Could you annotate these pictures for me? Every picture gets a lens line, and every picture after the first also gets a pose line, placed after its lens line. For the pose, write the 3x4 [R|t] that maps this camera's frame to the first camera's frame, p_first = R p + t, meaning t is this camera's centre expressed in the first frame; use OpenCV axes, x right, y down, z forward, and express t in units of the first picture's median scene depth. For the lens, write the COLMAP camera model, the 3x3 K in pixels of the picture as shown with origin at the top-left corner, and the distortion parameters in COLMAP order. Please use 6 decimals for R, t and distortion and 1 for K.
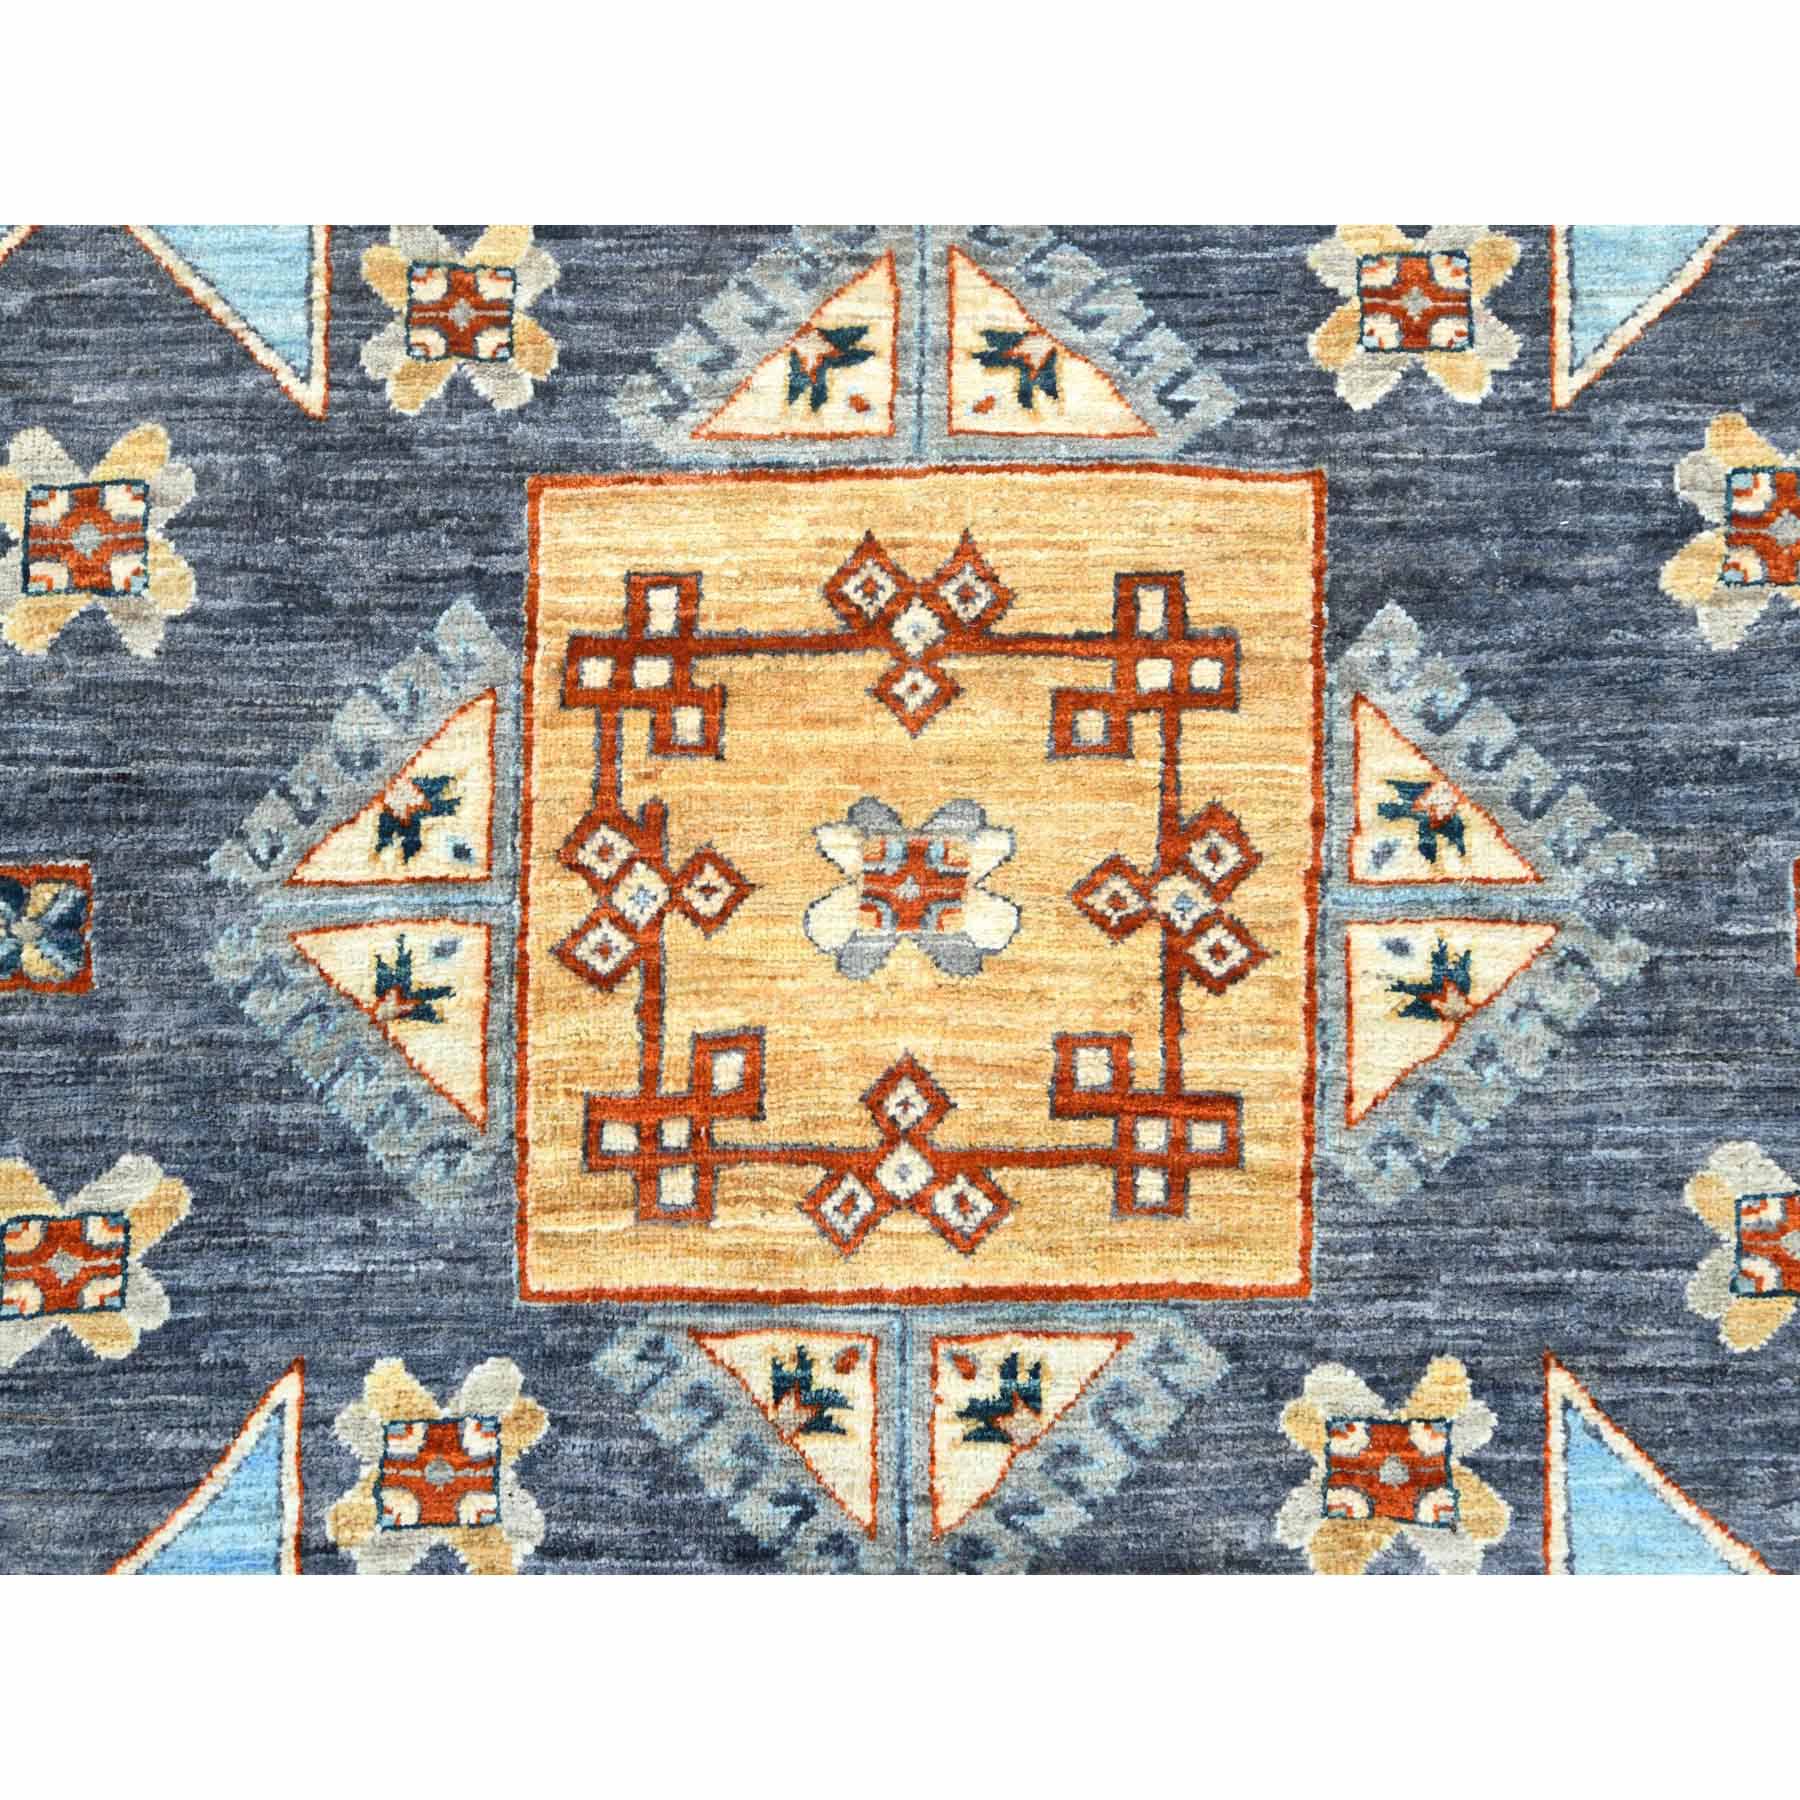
lens RADIAL K [[2081.0, 0, 900.0], [0, 2081.0, 900.0], [0, 0, 1]] dist [0.047923, -0.002860]
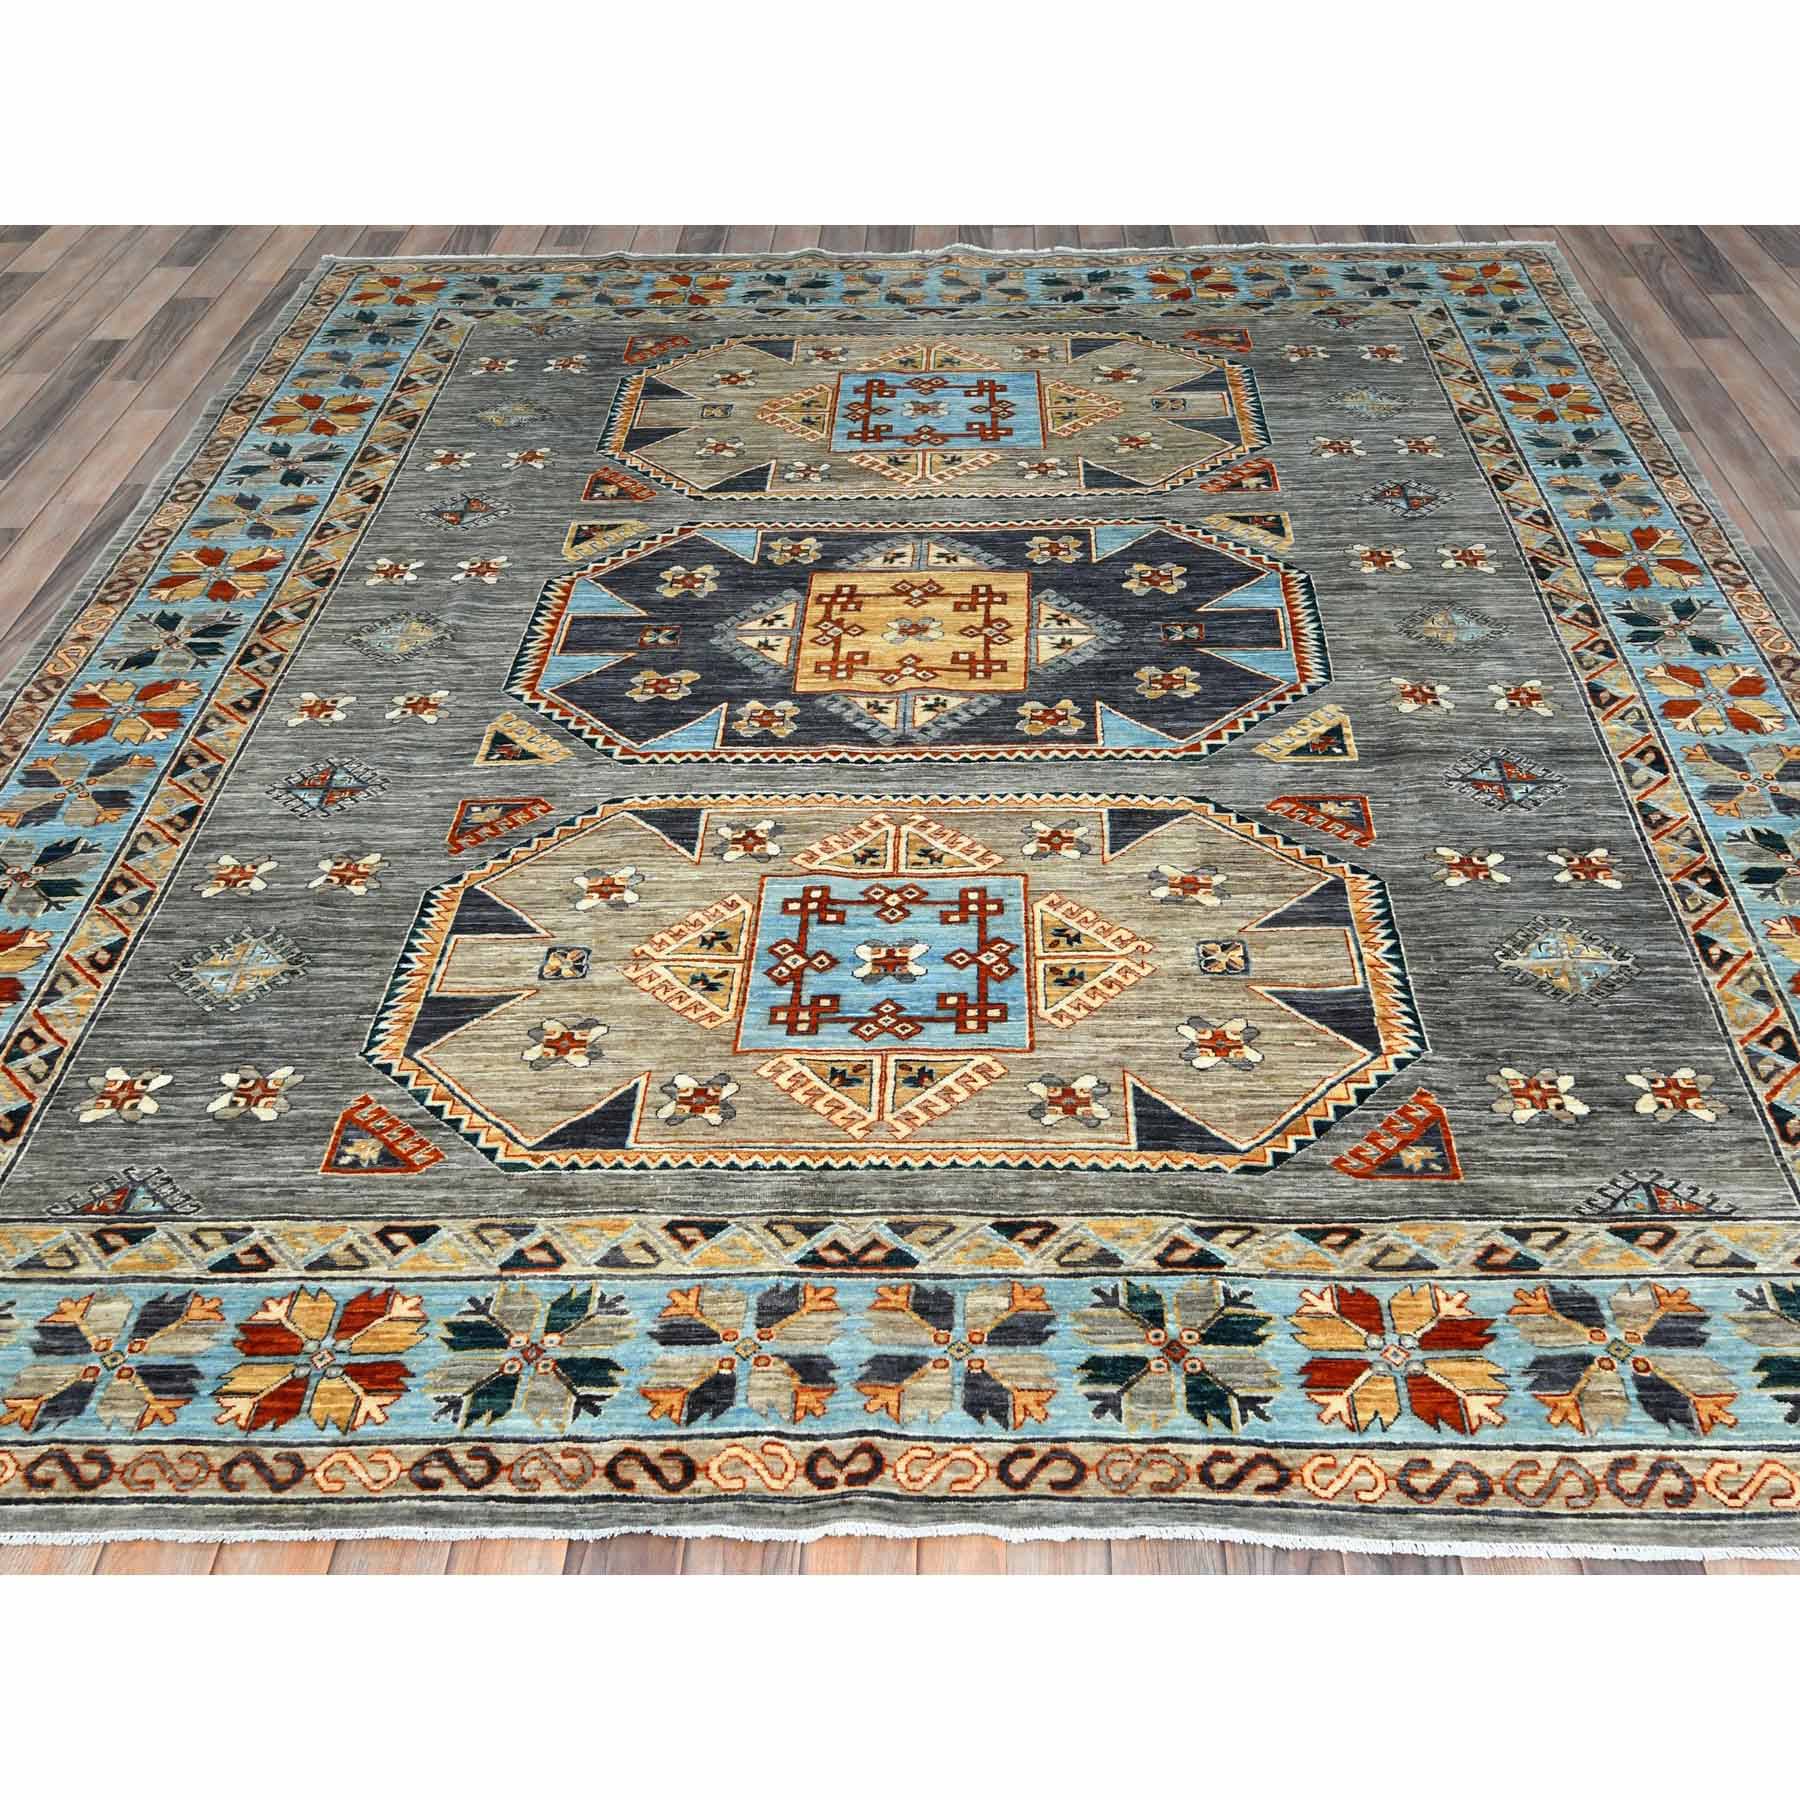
lens RADIAL K [[1938.1, 0, 900.0], [0, 1938.1, 900.0], [0, 0, 1]] dist [0.006966, -0.033083]
pose [[0.999300, 0.014381, -0.034534, 0.103630], [-0.035179, 0.675226, -0.736771, 2.717268], [0.012722, 0.737471, 0.675259, -0.870891]]
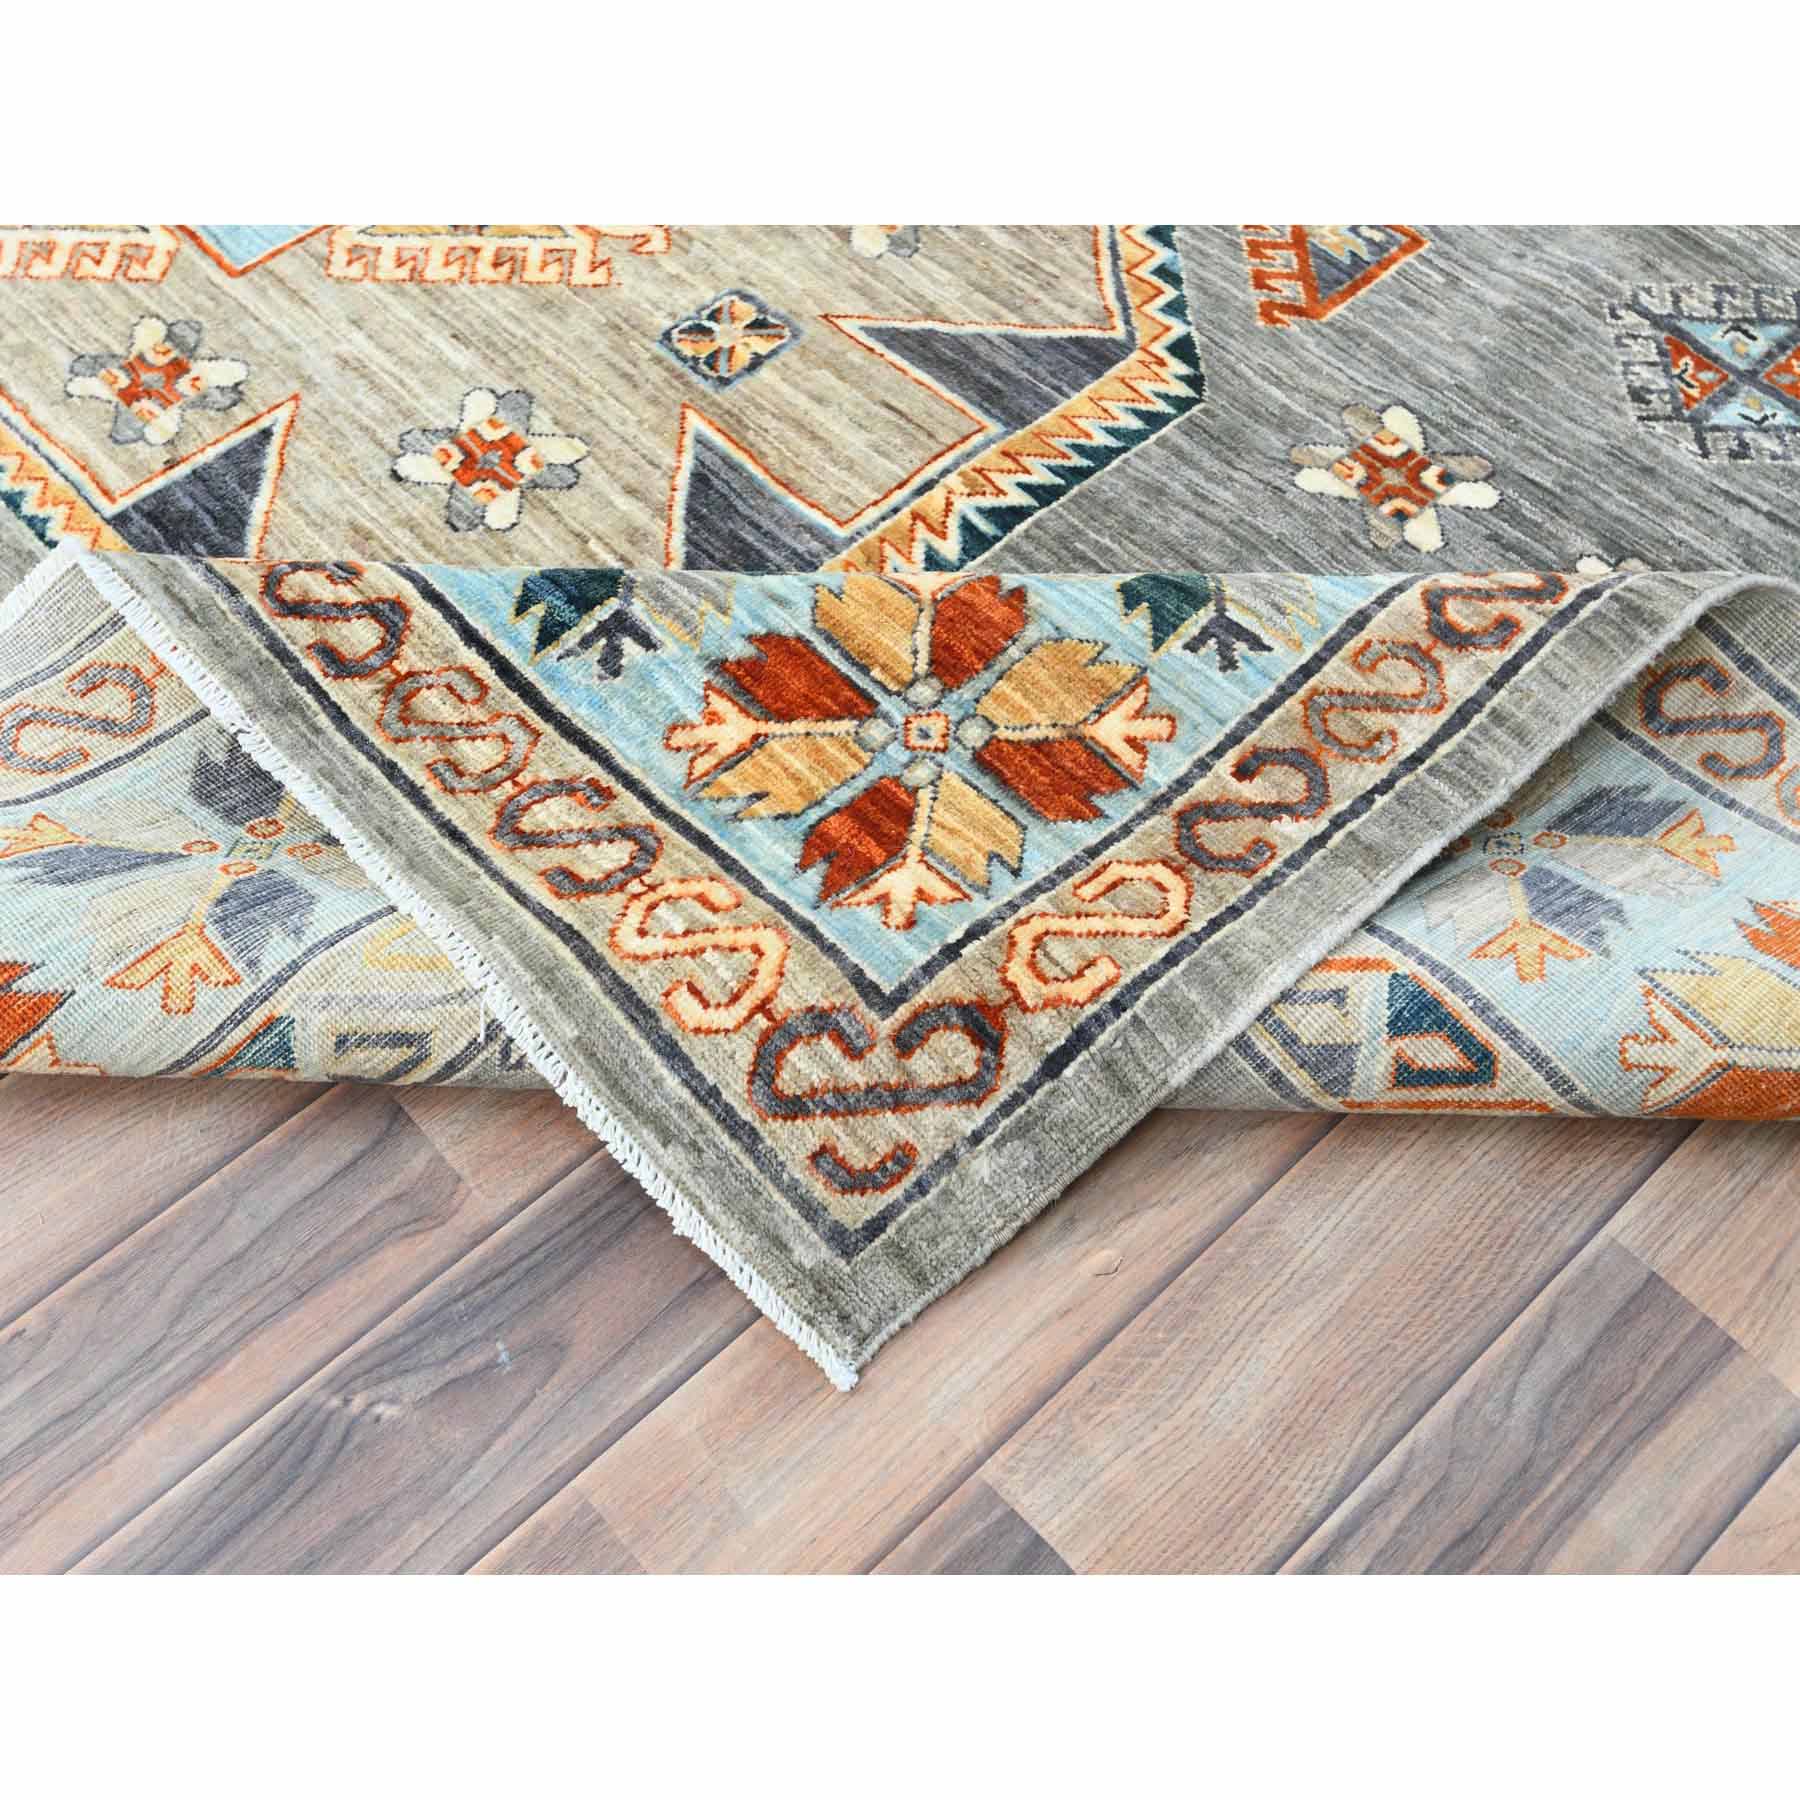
lens RADIAL K [[2081.0, 0, 900.0], [0, 2081.0, 900.0], [0, 0, 1]] dist [0.047923, -0.002860]
pose [[0.690779, 0.608514, -0.390557, 1.231280], [-0.720892, 0.621452, -0.306779, 1.390063], [0.056033, 0.493466, 0.867958, -0.009763]]
